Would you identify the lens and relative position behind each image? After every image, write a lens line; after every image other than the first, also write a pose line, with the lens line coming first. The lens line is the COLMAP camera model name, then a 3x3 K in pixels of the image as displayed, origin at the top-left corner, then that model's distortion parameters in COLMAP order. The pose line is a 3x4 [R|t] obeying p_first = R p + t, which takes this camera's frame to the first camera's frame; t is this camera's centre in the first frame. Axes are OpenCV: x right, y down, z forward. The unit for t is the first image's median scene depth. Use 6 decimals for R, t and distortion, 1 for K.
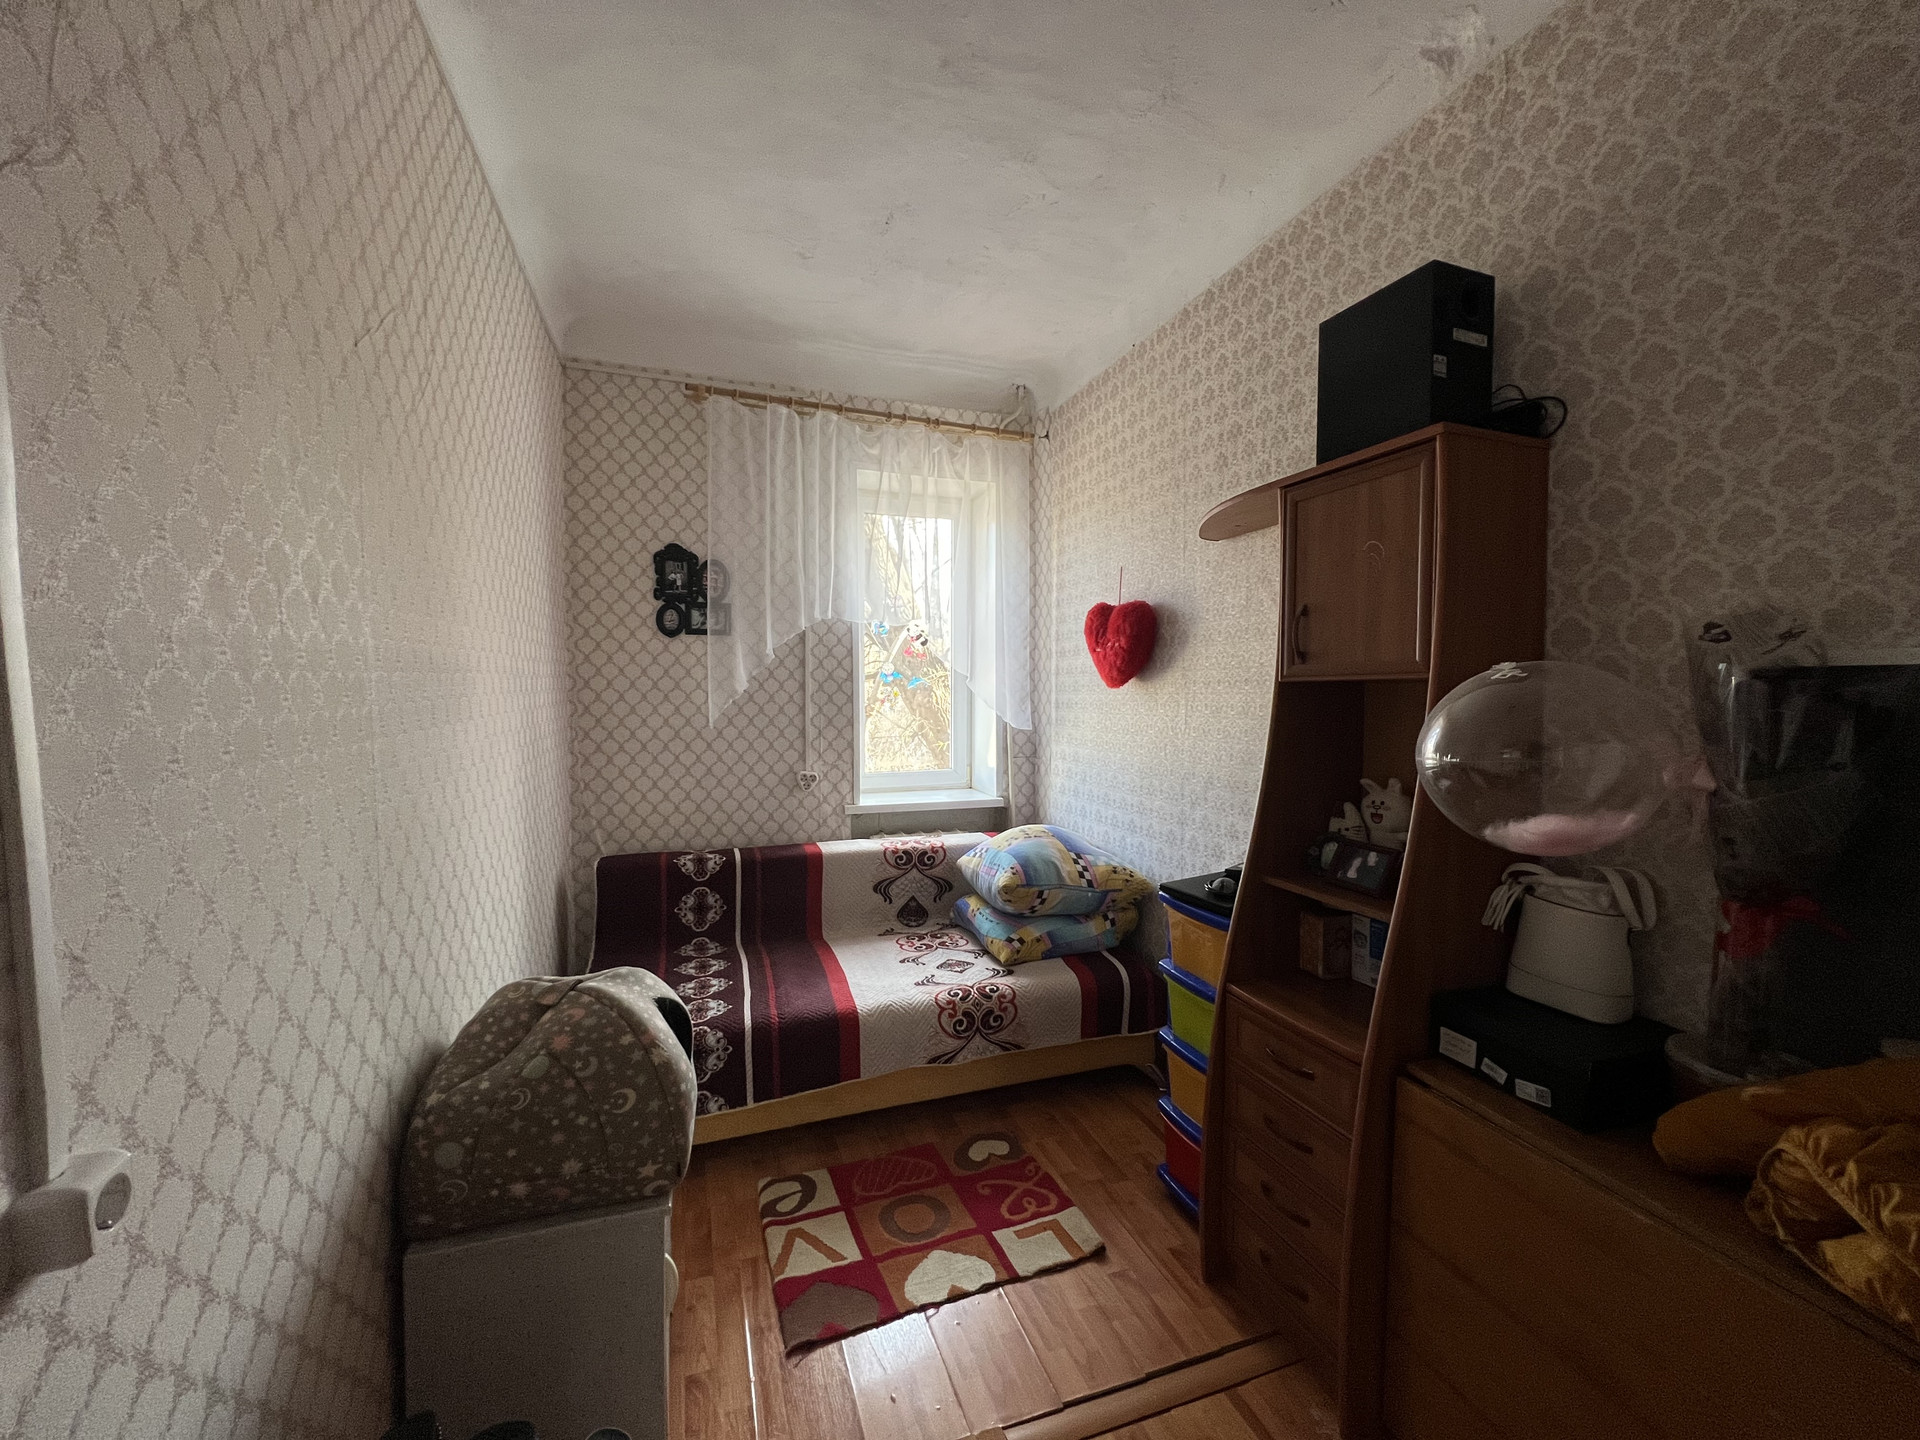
lens RADIAL K [[768.0, 0, 962.0], [0, 768.0, 723.7], [0, 0, 1]] dist [-0.002695, 0.000658]
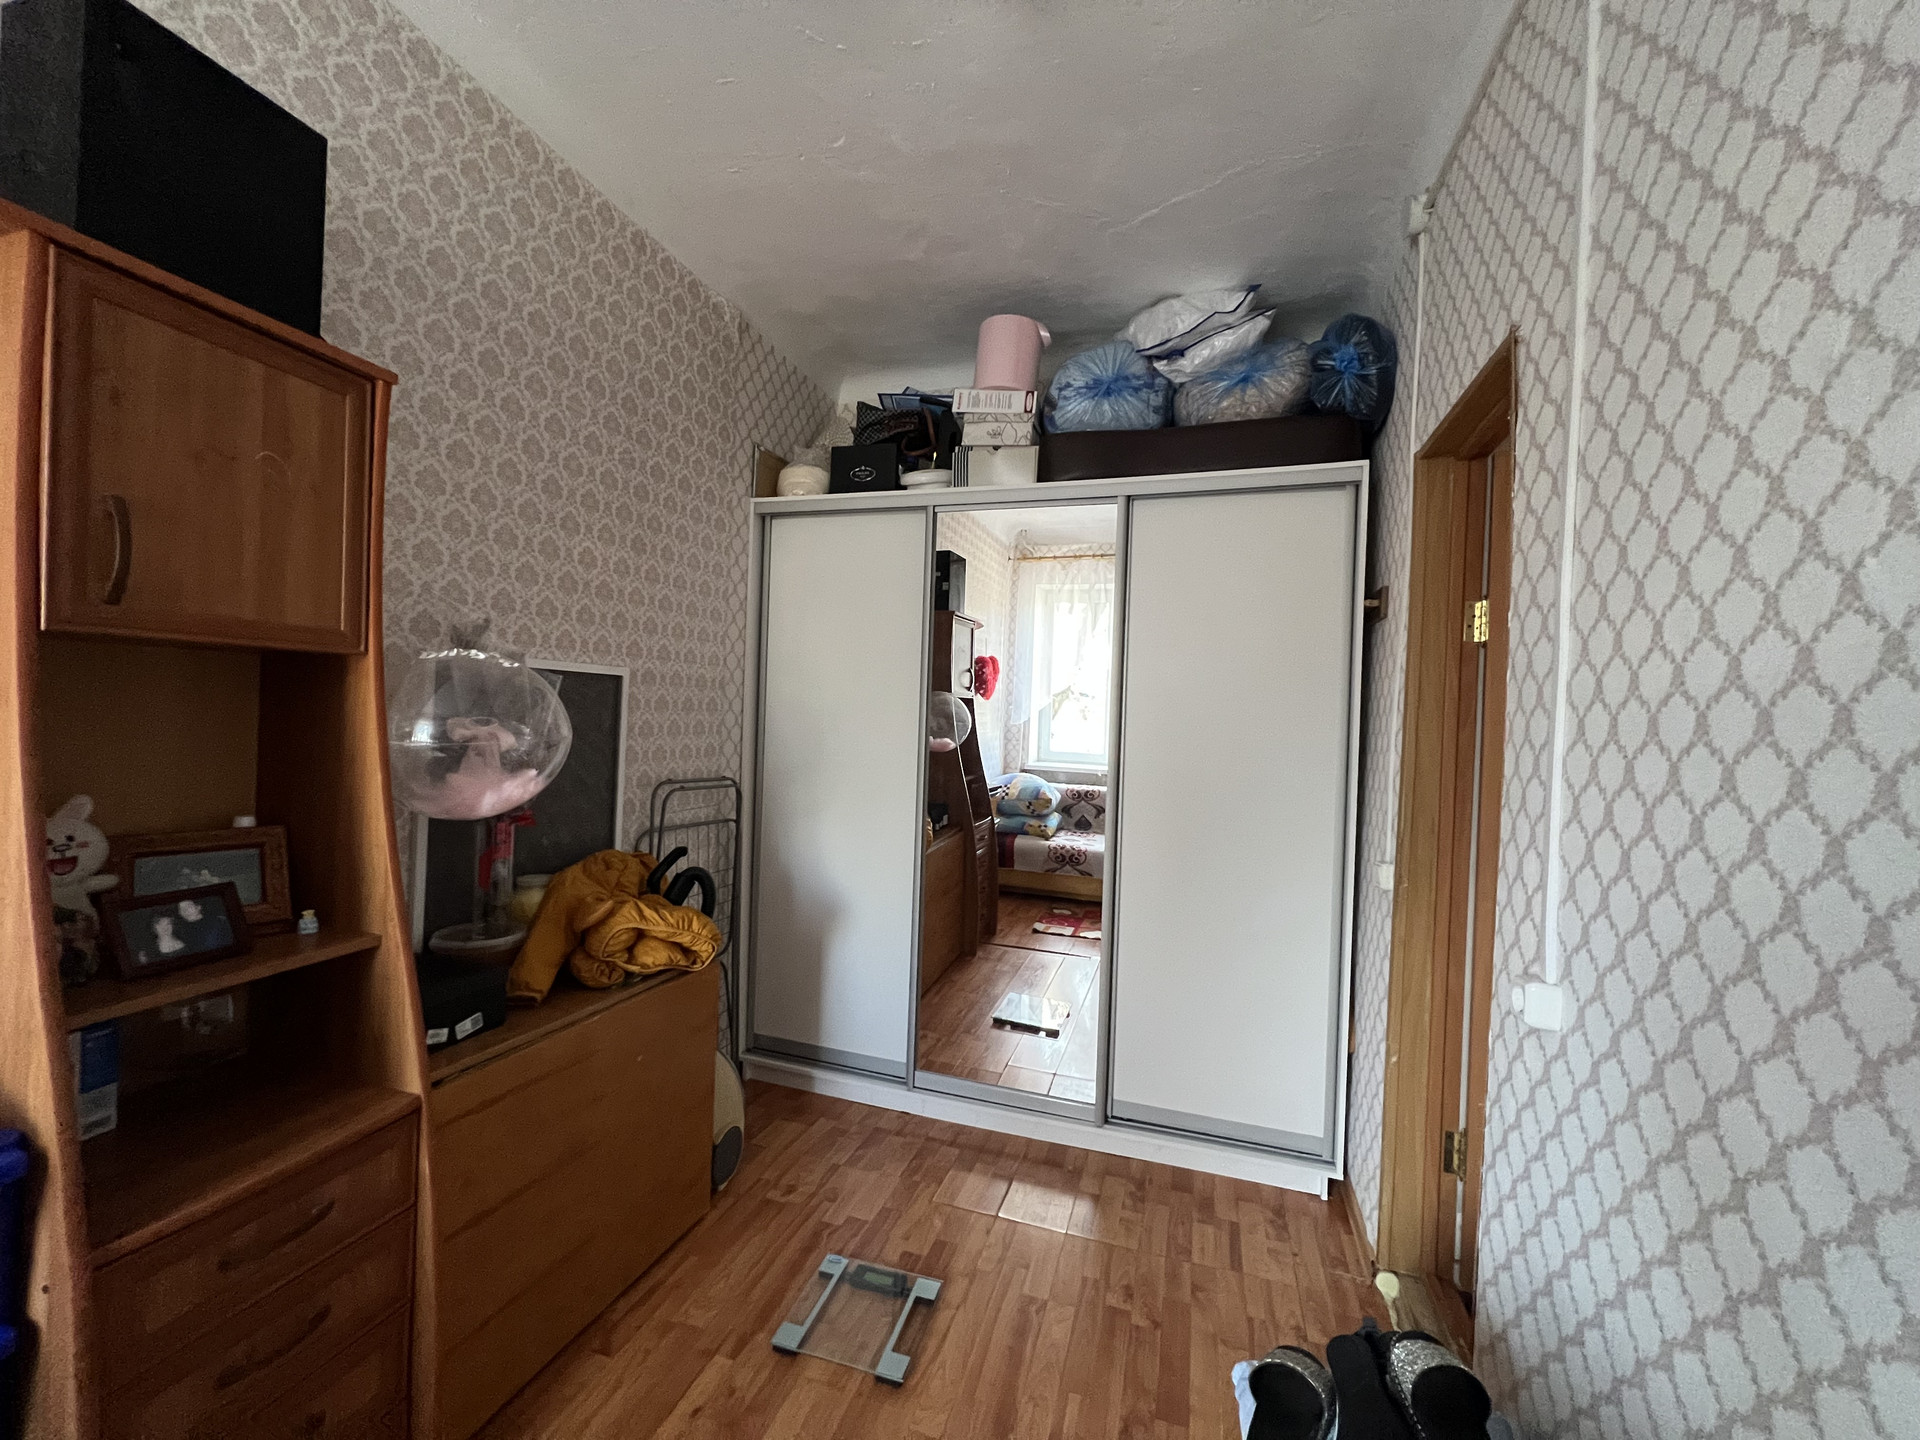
lens RADIAL K [[768.0, 0, 951.8], [0, 768.0, 718.1], [0, 0, 1]] dist [-0.002695, 0.000658]
pose [[-0.792913, -0.038131, 0.608141, -0.424696], [-0.016500, 0.999018, 0.041127, -0.032709], [-0.609112, 0.022576, -0.792763, 1.211176]]
